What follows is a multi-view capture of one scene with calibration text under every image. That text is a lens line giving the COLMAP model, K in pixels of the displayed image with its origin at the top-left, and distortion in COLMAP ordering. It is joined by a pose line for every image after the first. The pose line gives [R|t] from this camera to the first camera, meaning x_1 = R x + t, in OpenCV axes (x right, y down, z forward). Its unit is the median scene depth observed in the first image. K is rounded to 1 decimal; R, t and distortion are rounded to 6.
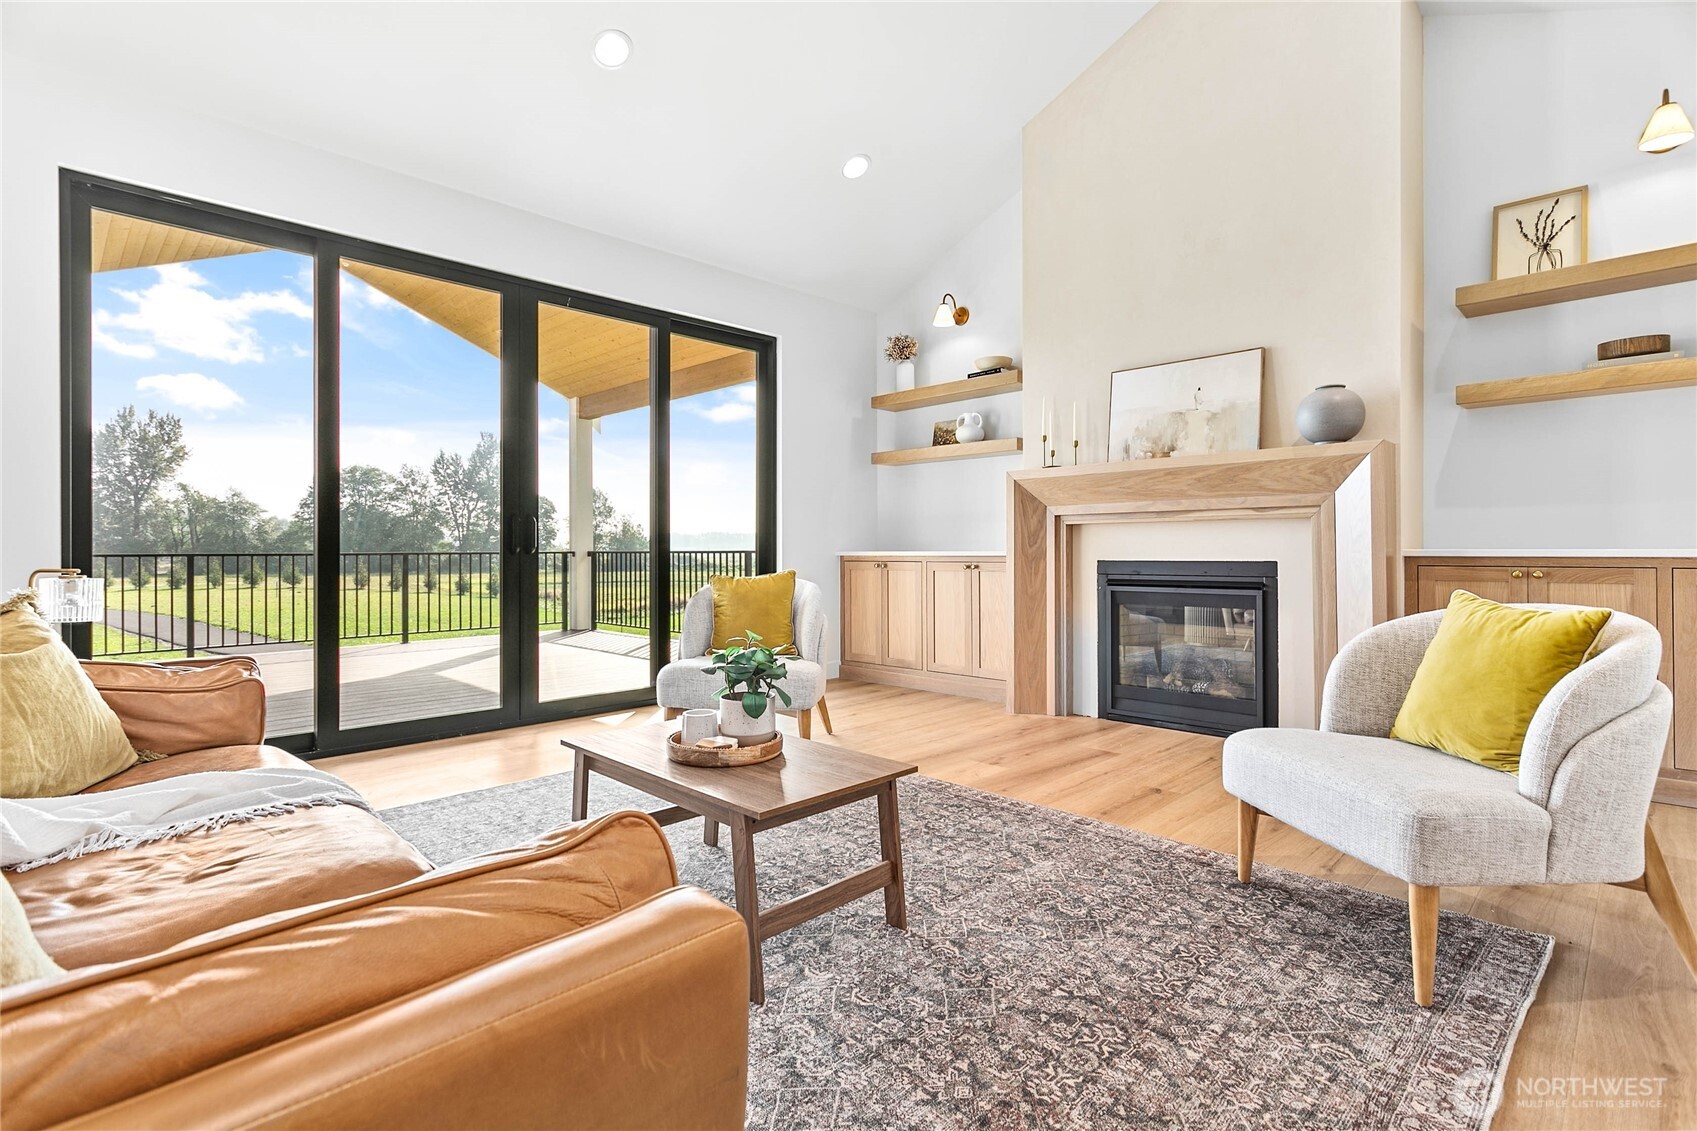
lens RADIAL K [[805.9, 0, 841.0], [0, 805.9, 548.9], [0, 0, 1]] dist [0.002066, 0.000833]
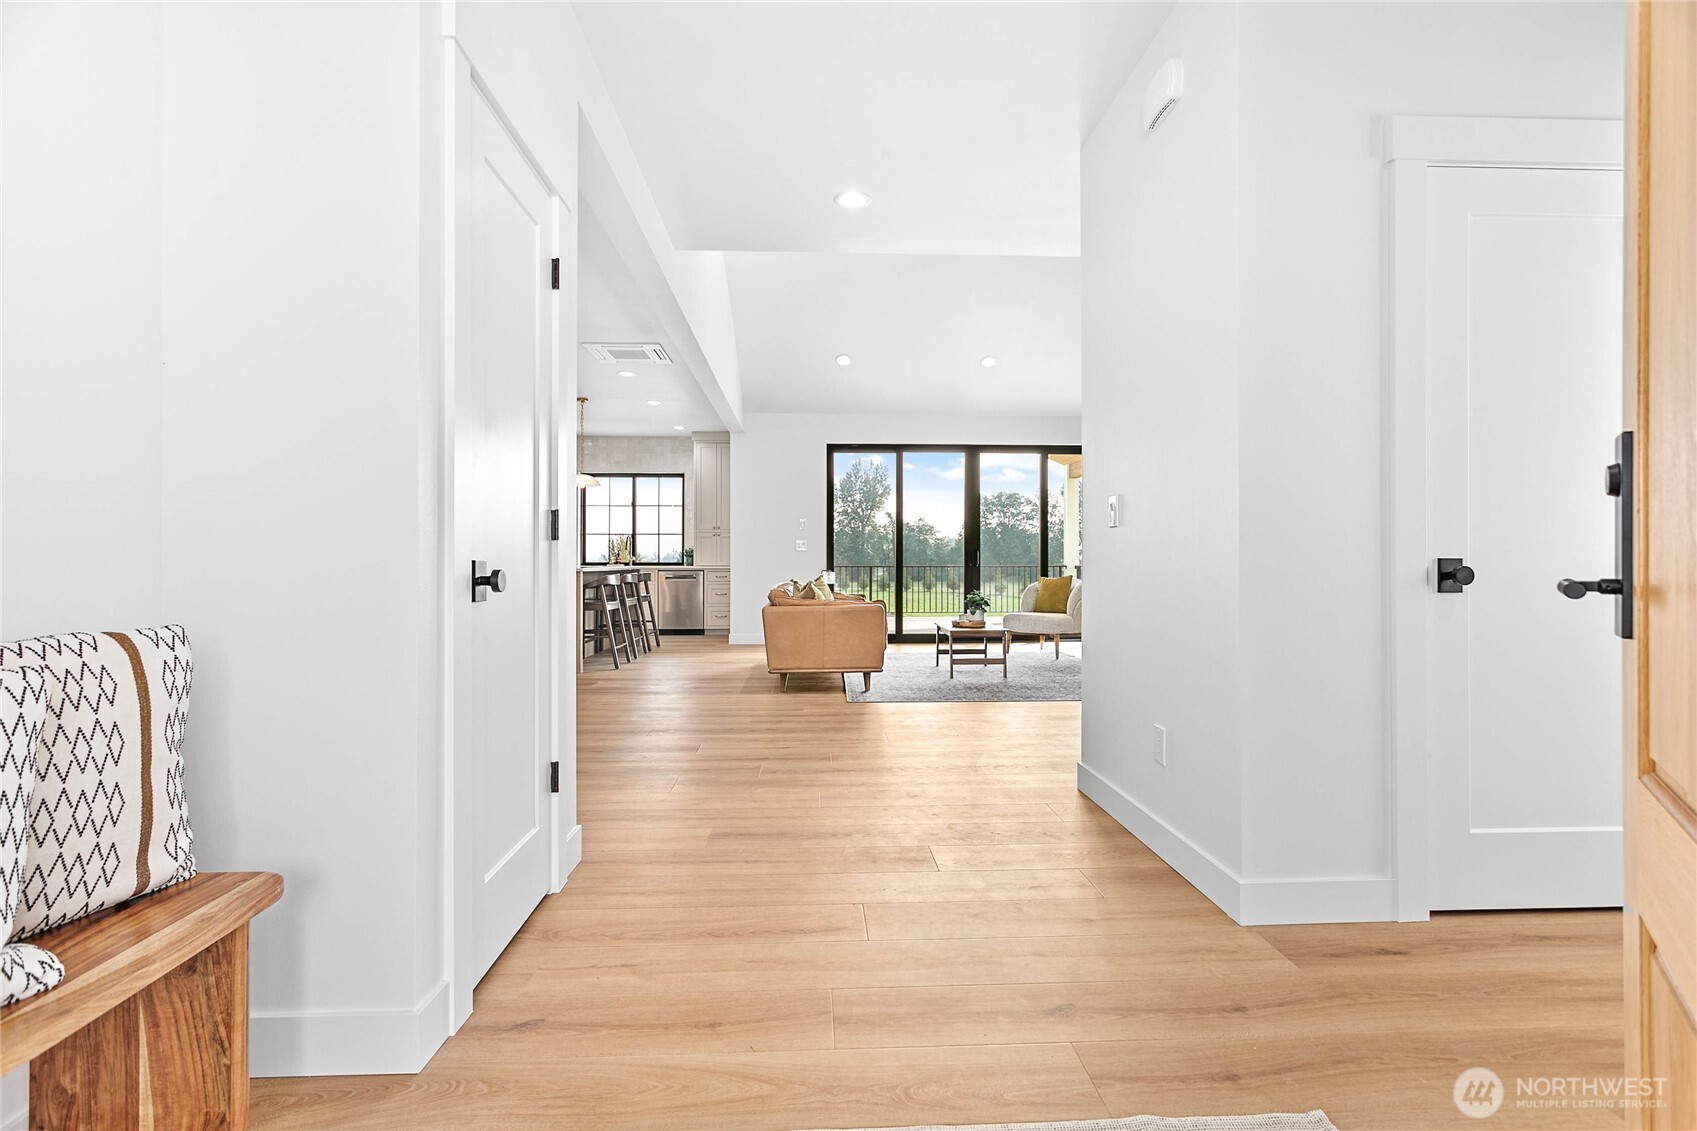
lens RADIAL K [[805.9, 0, 835.6], [0, 805.9, 534.1], [0, 0, 1]] dist [0.002066, 0.000833]
pose [[0.730102, -0.020628, -0.683026, 0.899305], [-0.003080, 0.999435, -0.033476, -0.008771], [0.683331, 0.026545, 0.729626, -0.946340]]
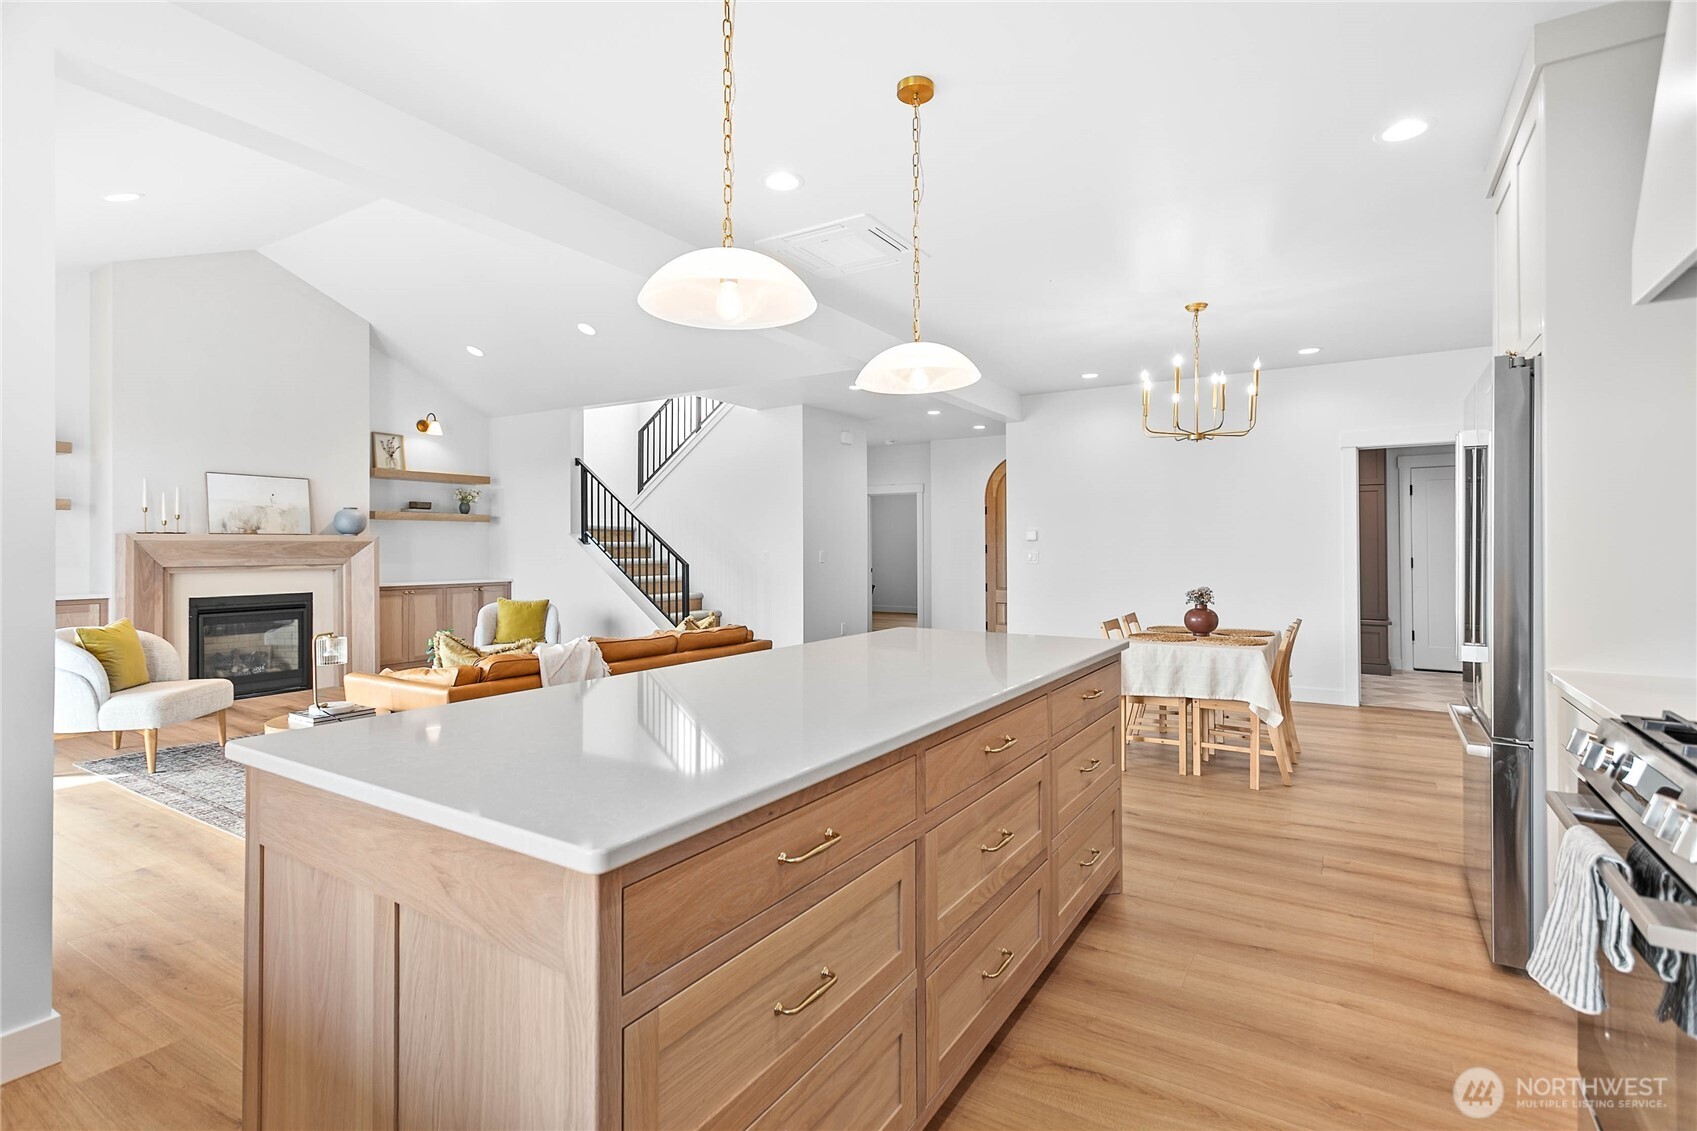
lens RADIAL K [[805.9, 0, 849.1], [0, 805.9, 551.8], [0, 0, 1]] dist [0.002066, 0.000833]
pose [[-0.230210, 0.001501, 0.973140, -1.465459], [0.003383, 0.999994, -0.000742, -0.068425], [-0.973135, 0.003122, -0.230213, 0.188926]]
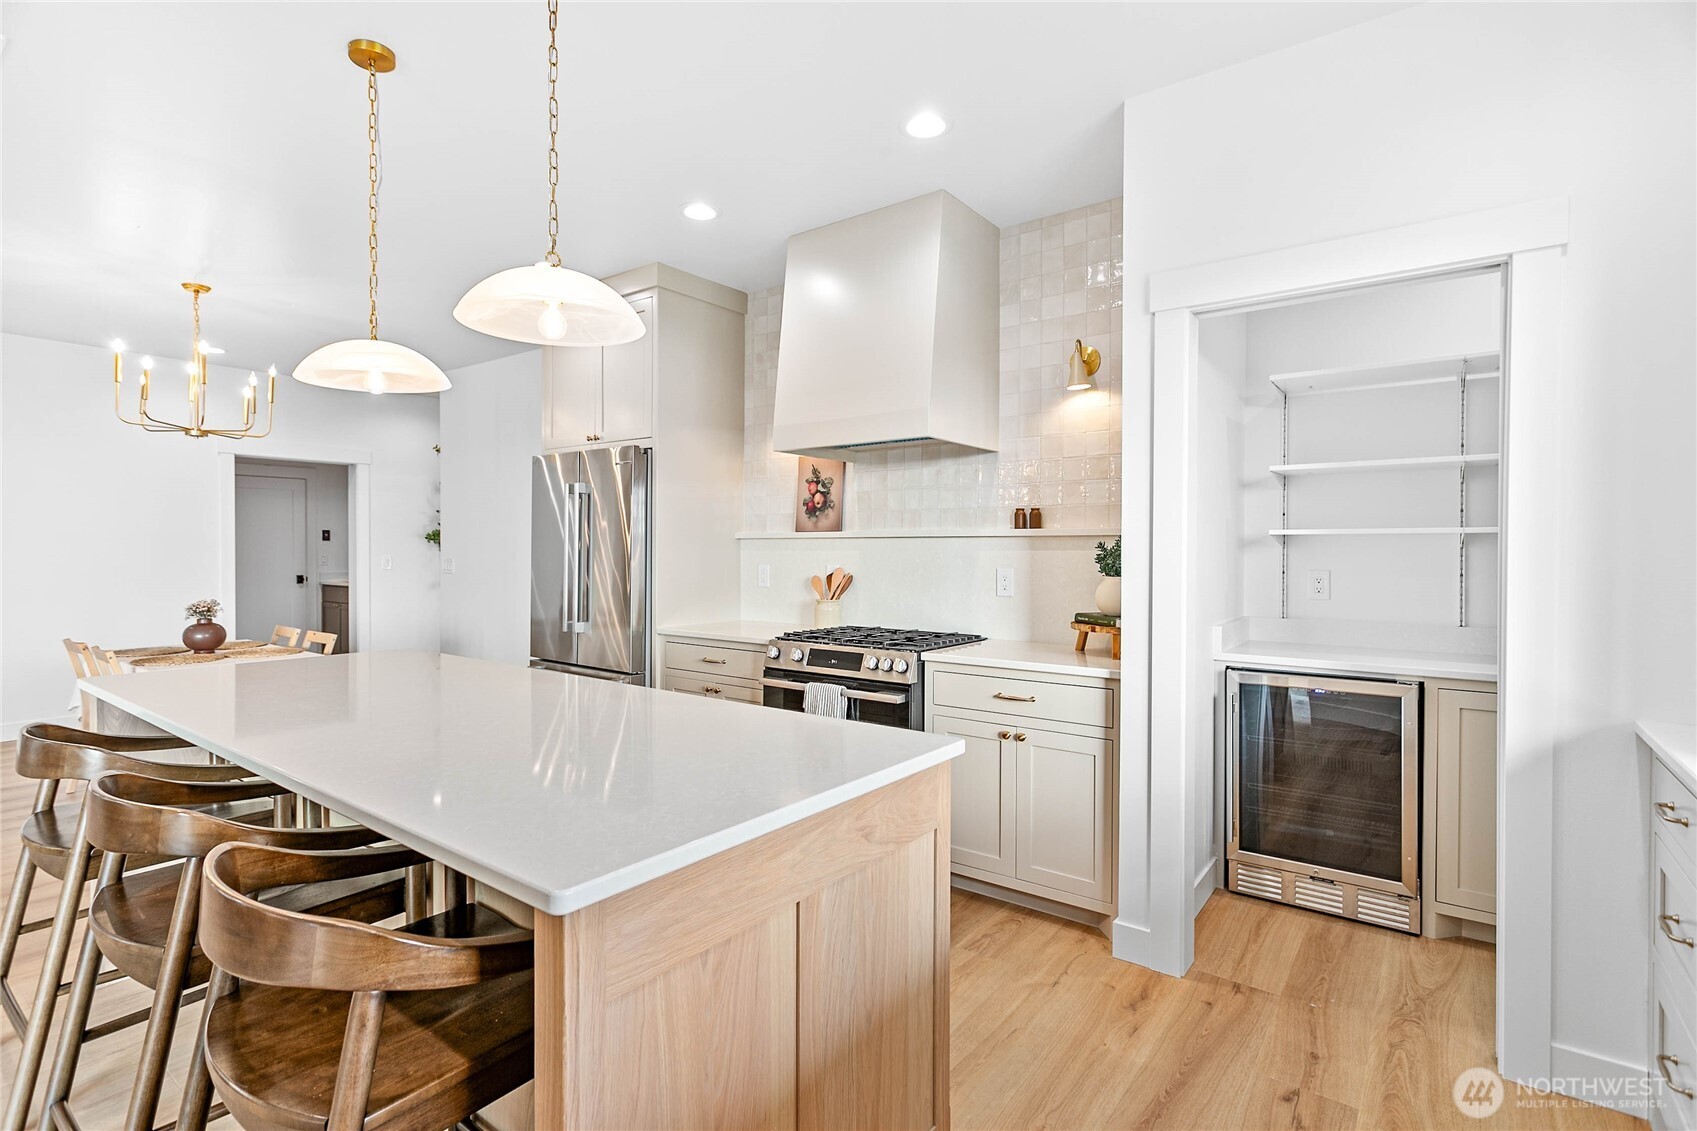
lens RADIAL K [[805.9, 0, 844.7], [0, 805.9, 552.1], [0, 0, 1]] dist [0.002066, 0.000833]
pose [[-0.987823, -0.003635, -0.155542, -1.111942], [-0.003884, 0.999992, 0.001296, -0.083459], [0.155536, 0.001884, -0.987828, 0.602137]]
